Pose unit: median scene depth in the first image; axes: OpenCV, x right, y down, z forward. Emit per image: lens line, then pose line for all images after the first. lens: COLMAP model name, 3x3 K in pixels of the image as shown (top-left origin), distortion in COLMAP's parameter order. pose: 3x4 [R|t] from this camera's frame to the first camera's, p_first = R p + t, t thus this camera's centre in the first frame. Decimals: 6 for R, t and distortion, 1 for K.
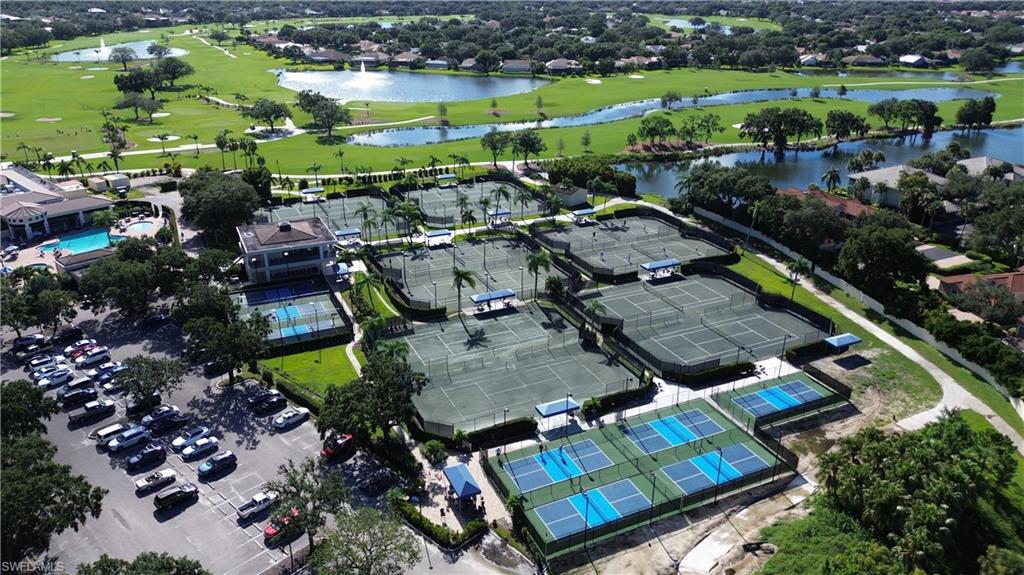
lens RADIAL K [[710.7, 0, 523.5], [0, 710.7, 287.8], [0, 0, 1]] dist [0.063175, -0.057335]
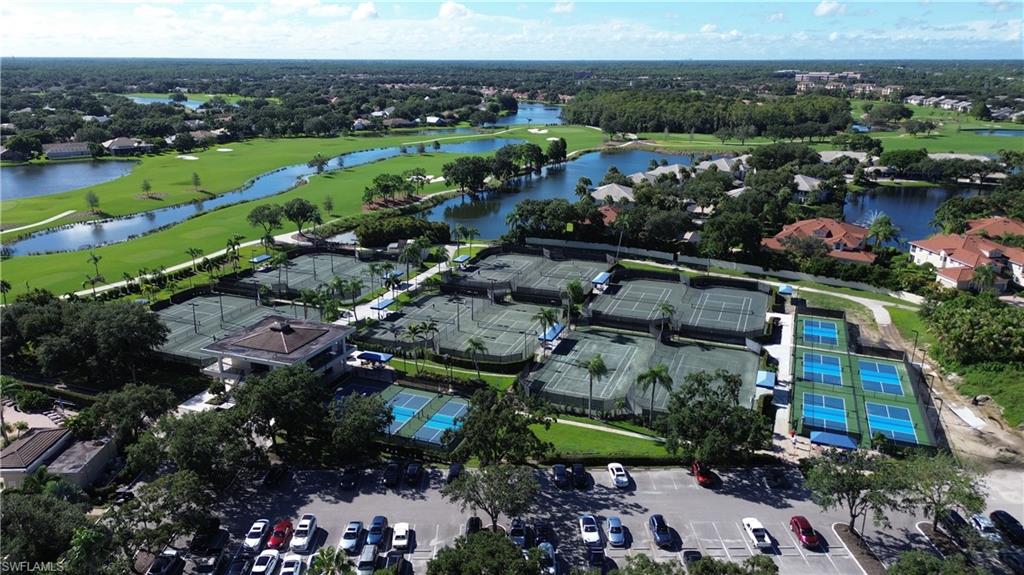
lens RADIAL K [[720.8, 0, 512.0], [0, 720.8, 287.5], [0, 0, 1]] dist [0.058428, -0.059814]
pose [[0.730662, -0.209944, 0.649659, -0.518750], [0.275465, 0.961311, 0.000846, -0.046523], [-0.624701, 0.178341, 0.760226, 0.180673]]
